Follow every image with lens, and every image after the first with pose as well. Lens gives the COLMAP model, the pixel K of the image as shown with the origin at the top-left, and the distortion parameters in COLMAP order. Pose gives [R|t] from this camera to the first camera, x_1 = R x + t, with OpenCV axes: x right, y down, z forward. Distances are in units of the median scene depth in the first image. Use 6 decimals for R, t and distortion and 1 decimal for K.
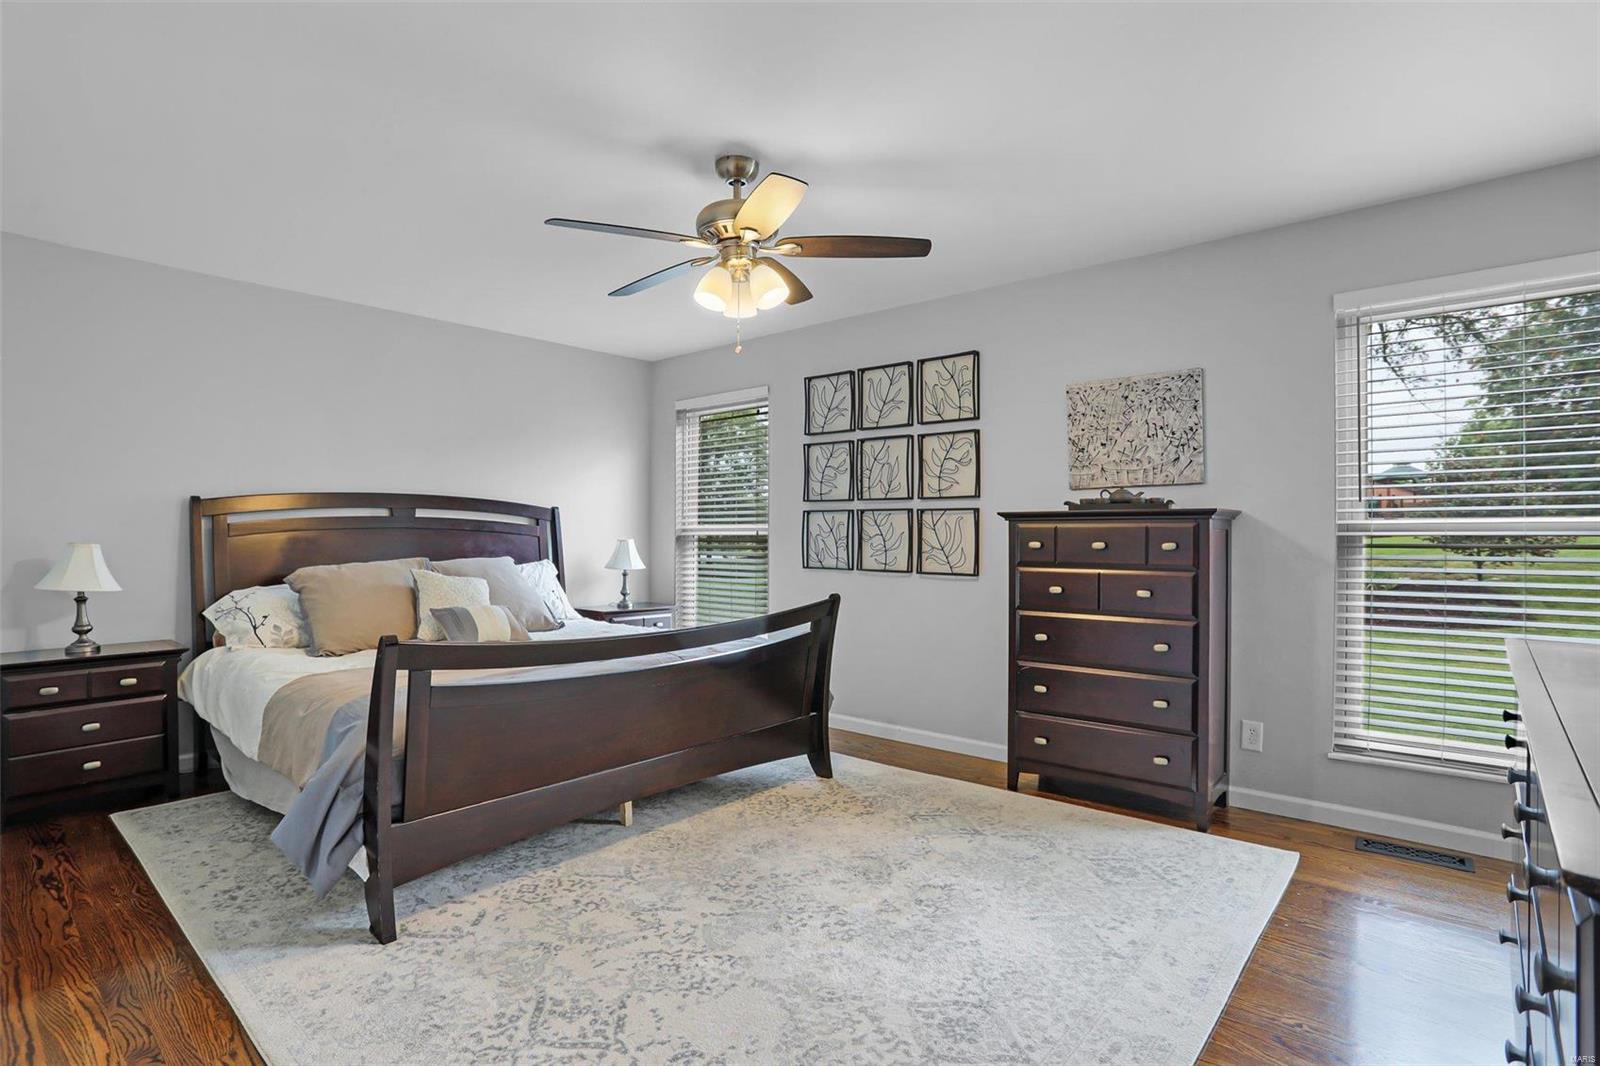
lens RADIAL K [[784.9, 0, 795.8], [0, 784.9, 536.0], [0, 0, 1]] dist [-0.084593, 0.035669]
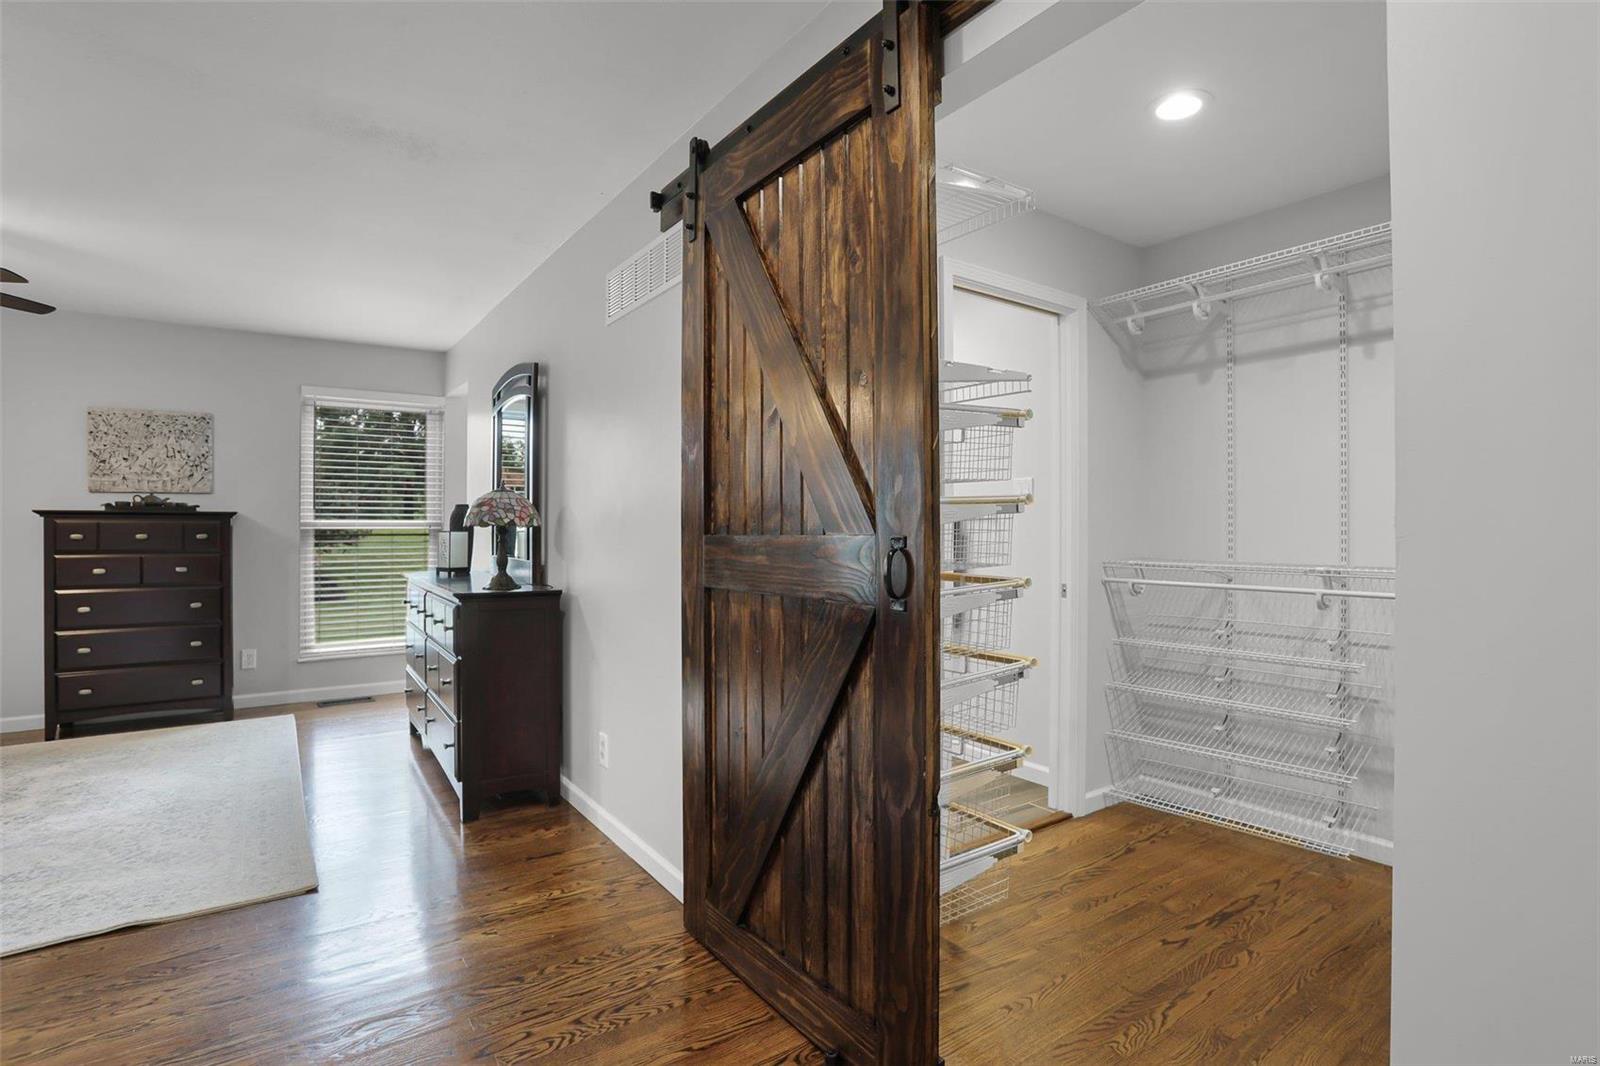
lens RADIAL K [[817.8, 0, 794.0], [0, 817.8, 524.2], [0, 0, 1]] dist [-0.079425, 0.036323]
pose [[0.260643, 0.005962, 0.965417, -0.617308], [-0.000201, 0.999981, -0.006121, -0.001033], [-0.965435, 0.001402, 0.260639, -0.450016]]
